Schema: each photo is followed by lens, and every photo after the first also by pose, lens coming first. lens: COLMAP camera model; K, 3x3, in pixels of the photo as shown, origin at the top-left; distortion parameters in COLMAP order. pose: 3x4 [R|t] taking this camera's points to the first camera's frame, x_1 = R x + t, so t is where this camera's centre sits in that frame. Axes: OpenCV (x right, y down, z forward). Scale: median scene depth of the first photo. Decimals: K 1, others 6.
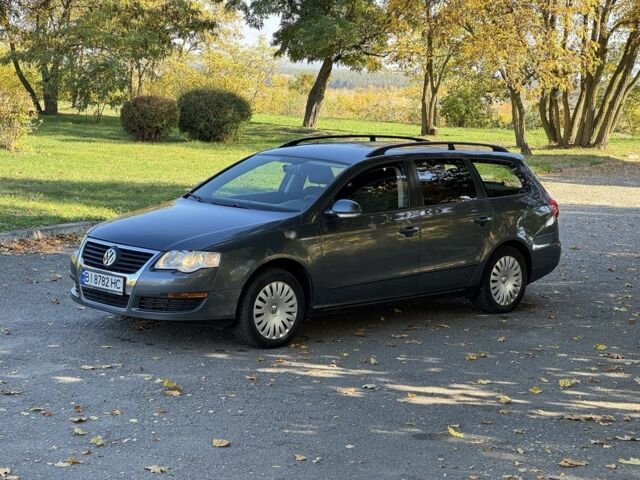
lens RADIAL K [[1519.8, 0, 320.0], [0, 1519.8, 240.0], [0, 0, 1]] dist [0.095514, 0.710014]
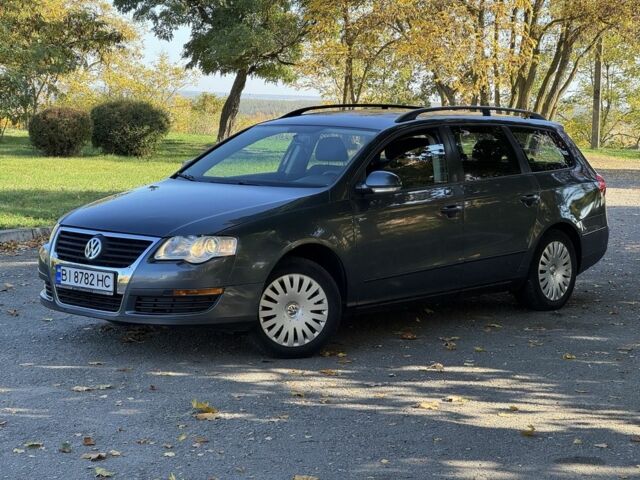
lens RADIAL K [[1519.8, 0, 320.0], [0, 1519.8, 240.0], [0, 0, 1]] dist [0.095514, 0.710014]
pose [[0.997066, -0.029005, 0.070844, -0.069894], [0.030284, 0.999396, -0.017042, 0.021698], [-0.070307, 0.019137, 0.997342, 0.189007]]
